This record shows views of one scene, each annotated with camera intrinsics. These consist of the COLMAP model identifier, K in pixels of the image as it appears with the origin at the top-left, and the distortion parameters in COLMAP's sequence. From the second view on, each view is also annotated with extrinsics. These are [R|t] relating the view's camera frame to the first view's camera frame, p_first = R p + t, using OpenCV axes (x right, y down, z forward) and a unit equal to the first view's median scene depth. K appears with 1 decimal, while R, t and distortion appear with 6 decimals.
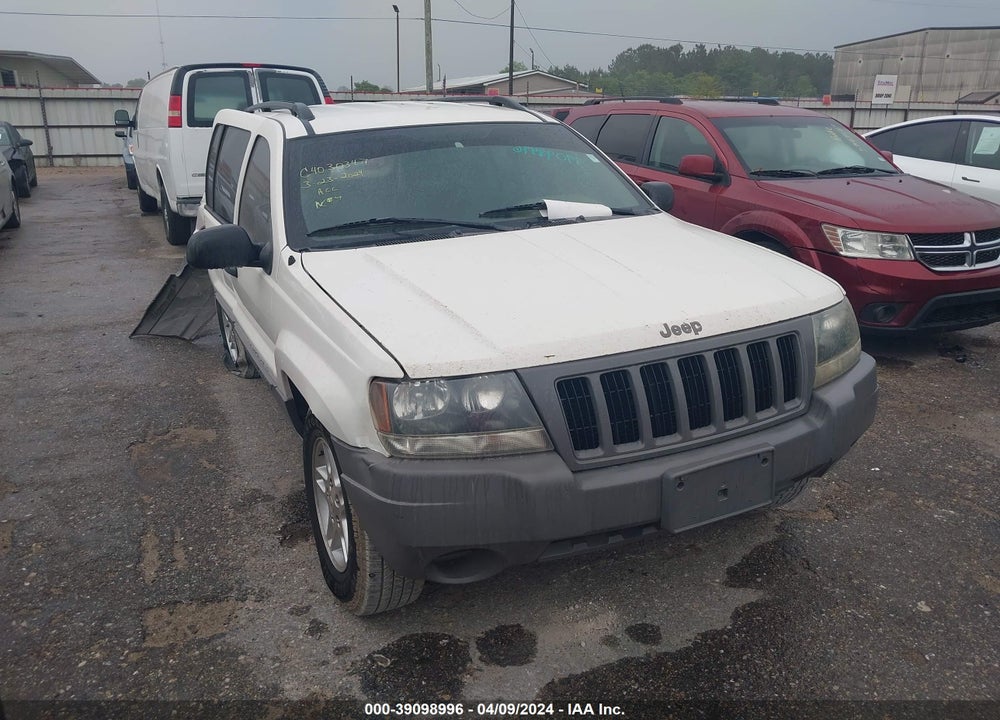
lens RADIAL K [[923.7, 0, 502.2], [0, 923.7, 388.9], [0, 0, 1]] dist [-0.044722, -0.009502]
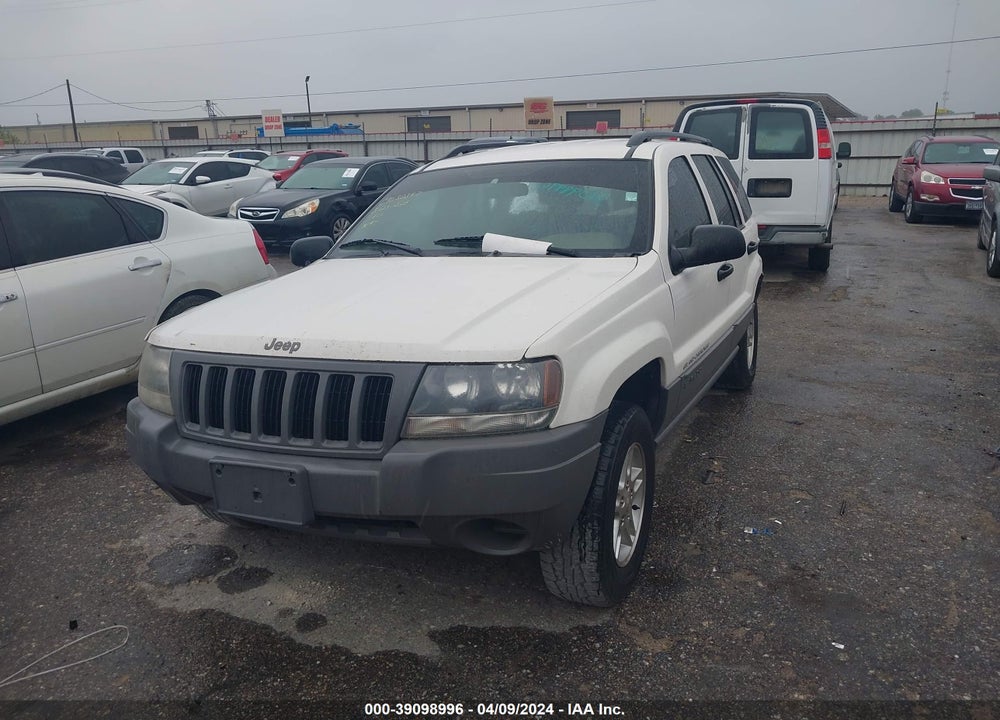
lens RADIAL K [[923.7, 0, 502.2], [0, 923.7, 388.9], [0, 0, 1]] dist [-0.044722, -0.009502]
pose [[0.546280, 0.191179, -0.815493, 1.031844], [-0.215998, 0.972828, 0.083372, -0.134760], [0.809274, 0.130600, 0.572730, 0.476657]]
